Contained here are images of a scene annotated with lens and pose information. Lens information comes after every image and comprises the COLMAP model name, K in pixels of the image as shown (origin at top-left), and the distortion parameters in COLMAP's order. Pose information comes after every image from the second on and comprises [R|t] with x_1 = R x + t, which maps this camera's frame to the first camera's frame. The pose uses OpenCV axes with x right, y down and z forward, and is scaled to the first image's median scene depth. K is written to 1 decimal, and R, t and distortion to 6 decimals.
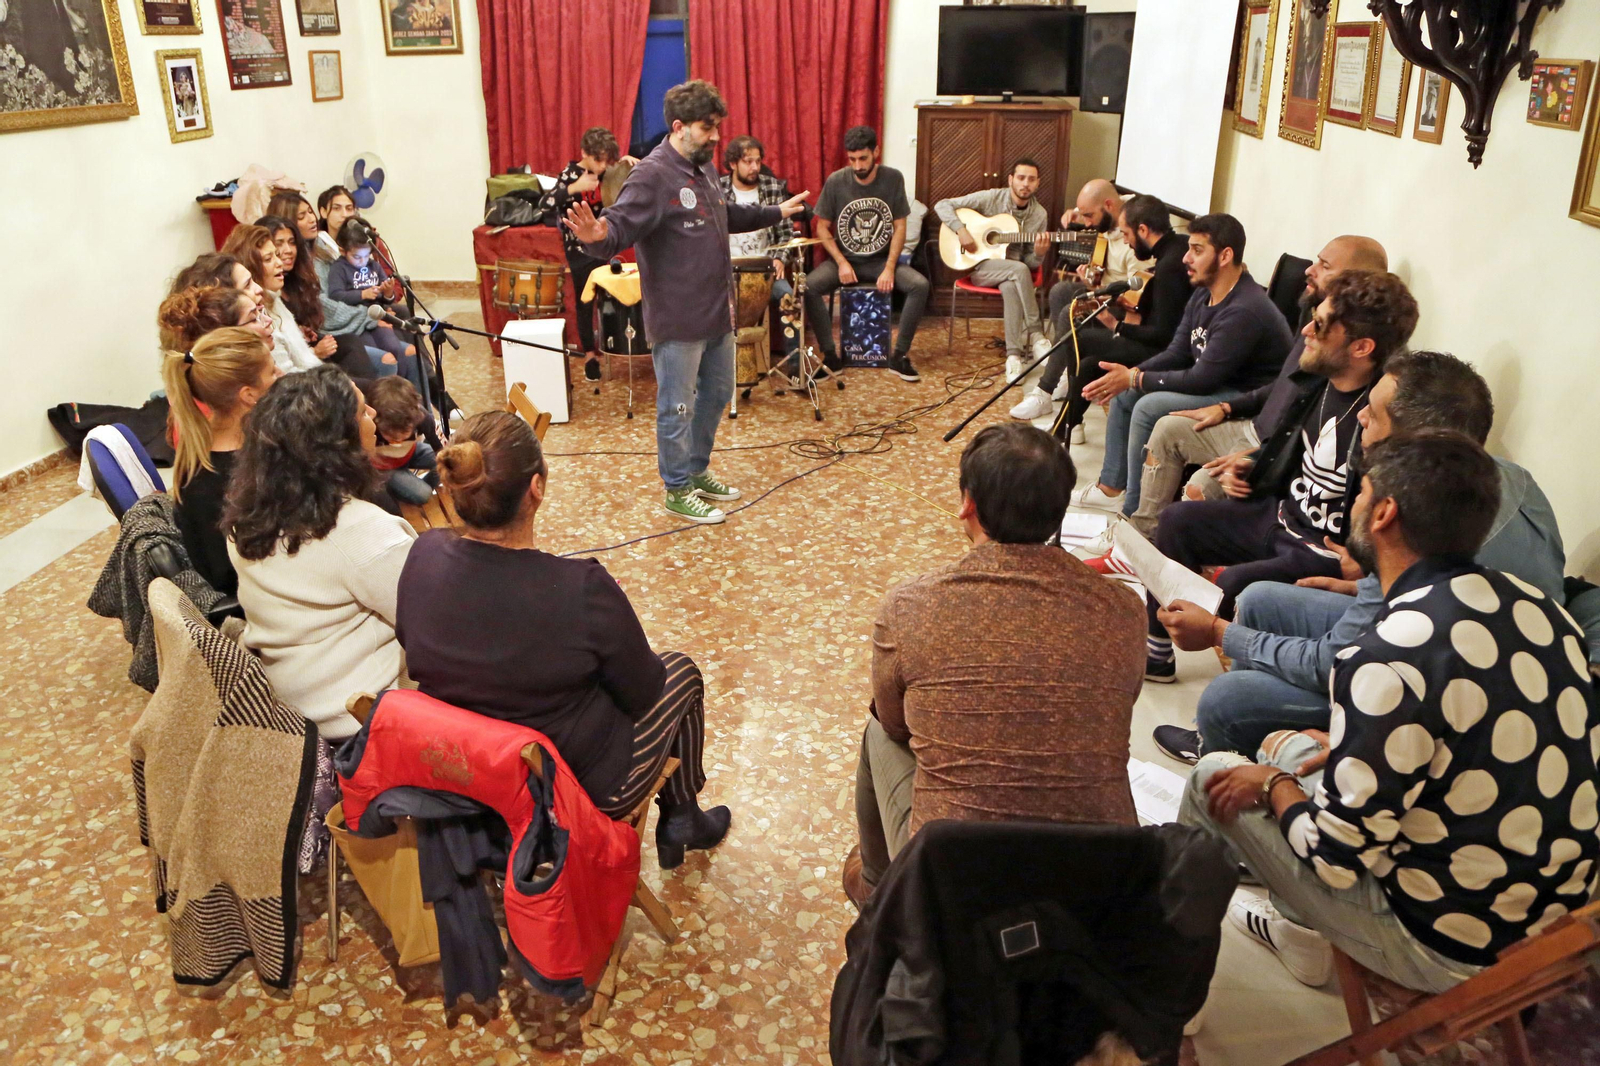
lens RADIAL K [[1156.5, 0, 776.6], [0, 1156.5, 533.6], [0, 0, 1]] dist [-0.113092, 0.061384]
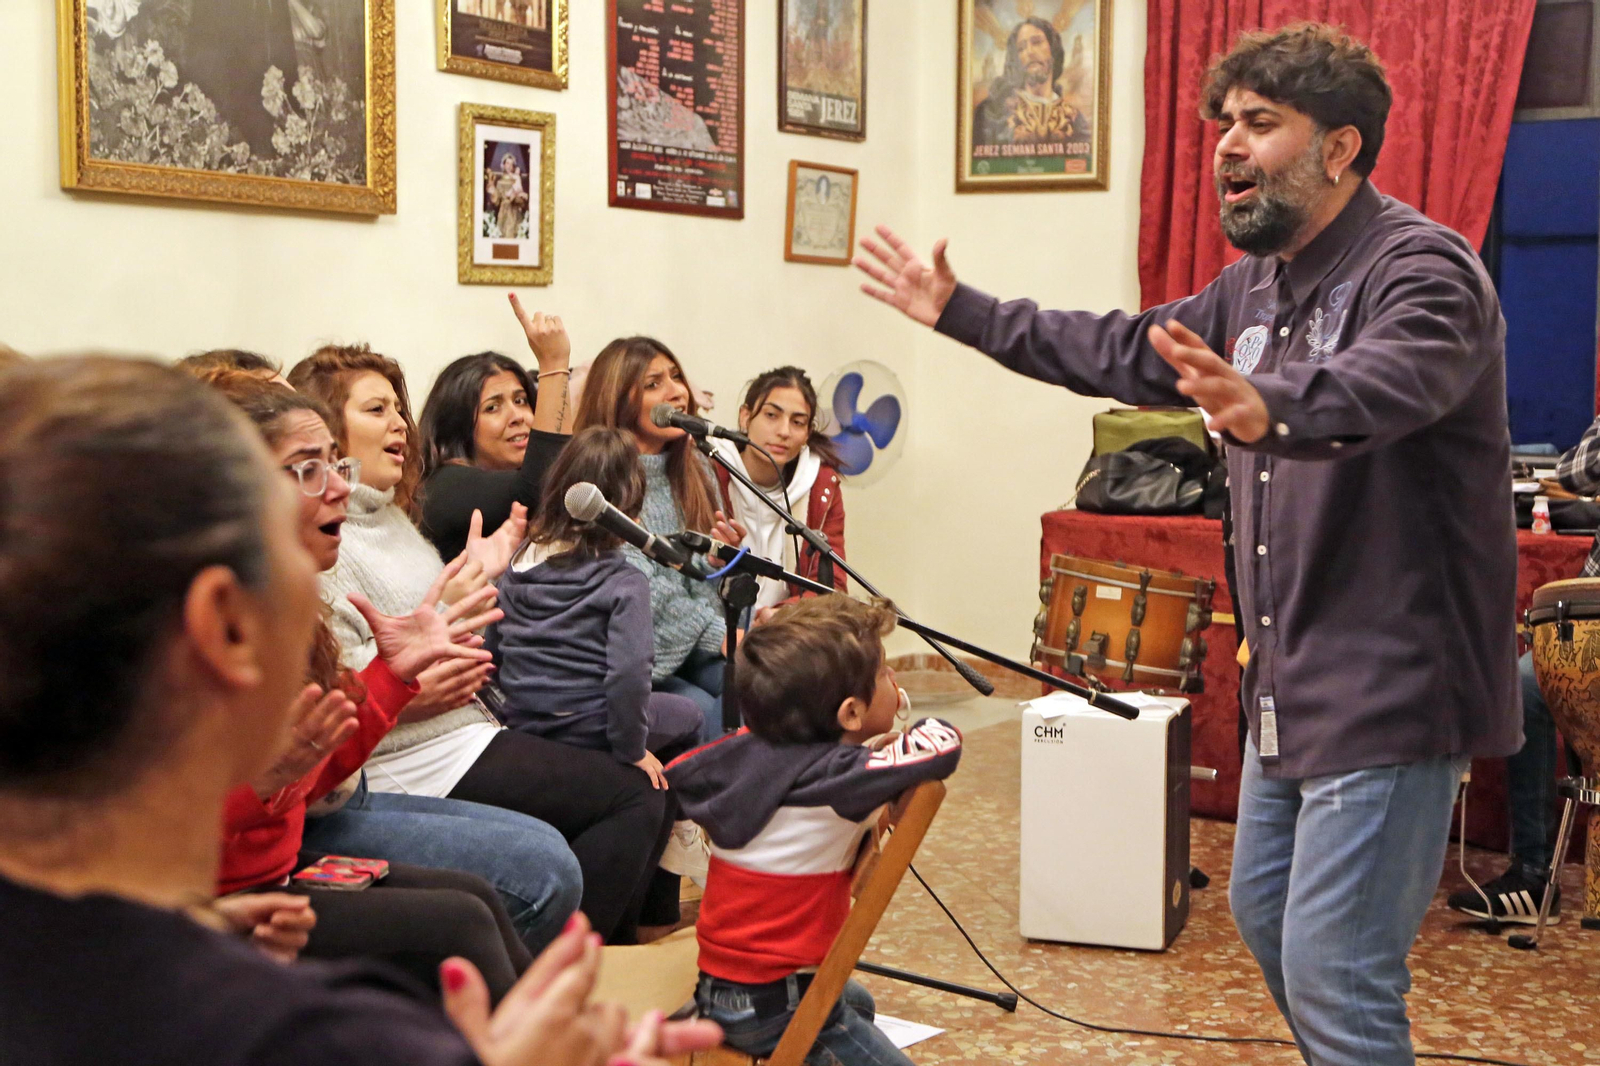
lens RADIAL K [[2376.6, 0, 866.2], [0, 2376.6, 474.8], [0, 0, 1]] dist [0.126381, 0.000000]
pose [[0.917665, 0.044592, -0.394845, 0.044570], [-0.179336, 0.933201, -0.311407, 0.025564], [0.354583, 0.356577, 0.864363, 0.198545]]
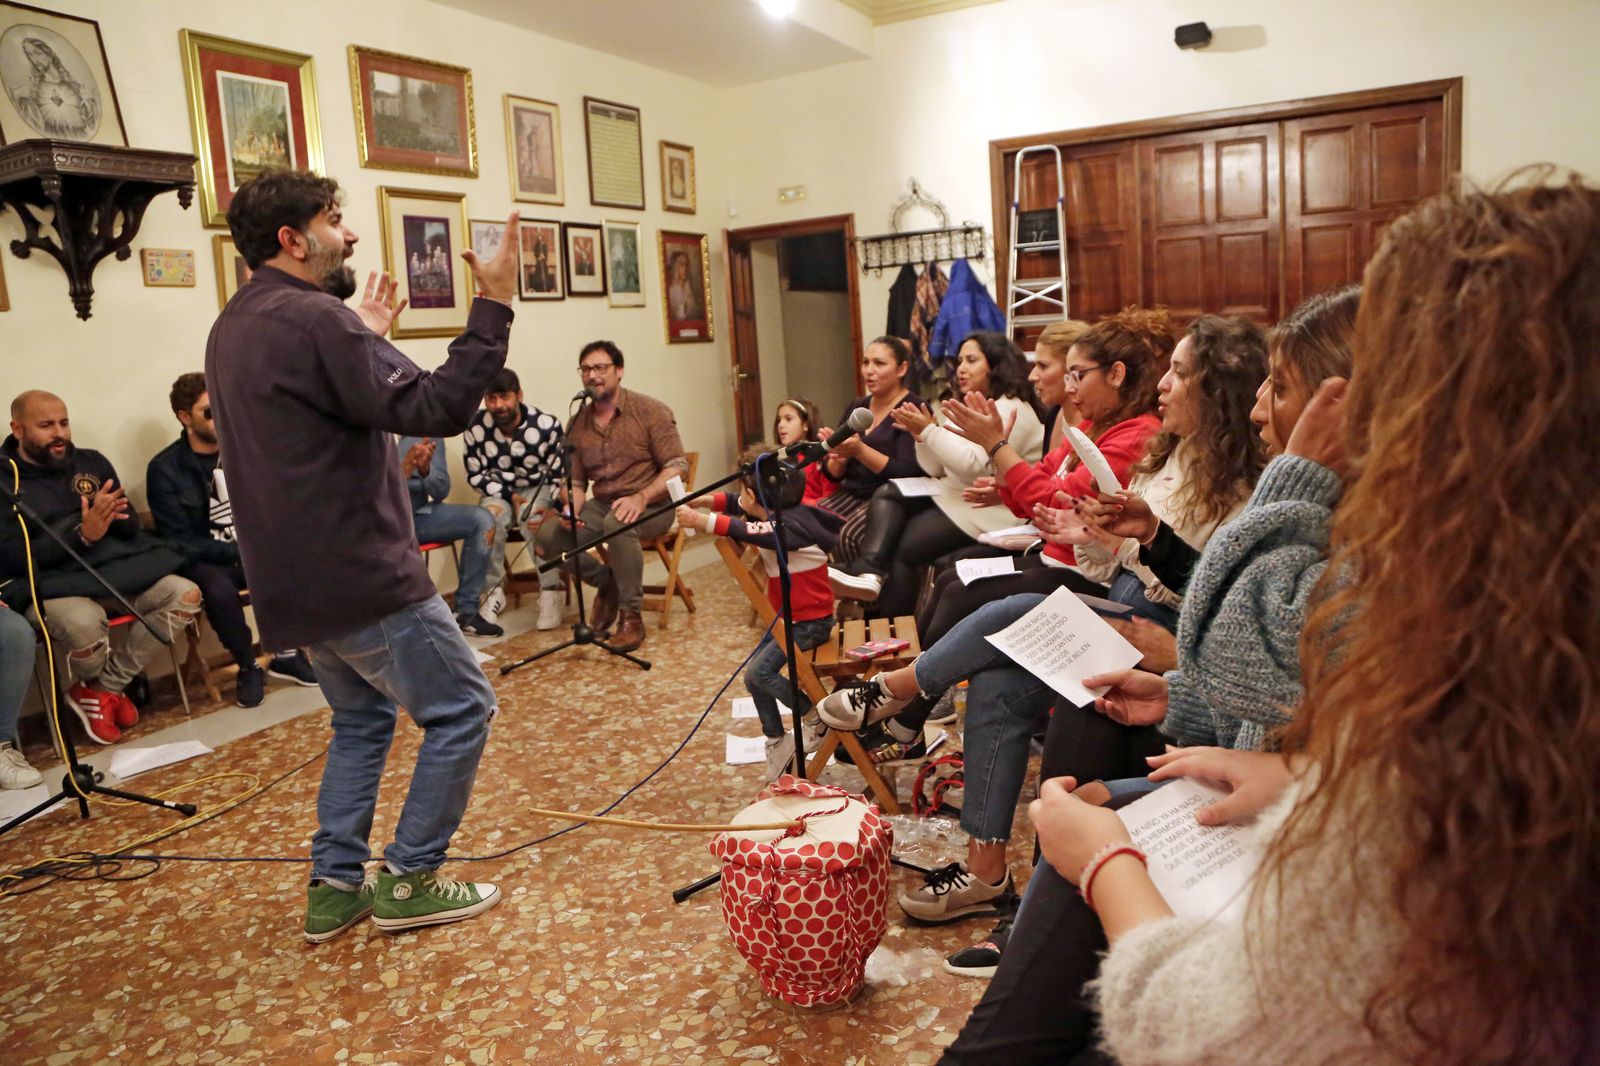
lens RADIAL K [[1093.6, 0, 788.7], [0, 1093.6, 536.9], [0, 0, 1]] dist [-0.115272, 0.064928]
pose [[-0.928955, 0.011787, 0.370004, -0.371138], [0.216674, 0.827717, 0.517626, -0.318123], [-0.300157, 0.561022, -0.771466, 1.018450]]
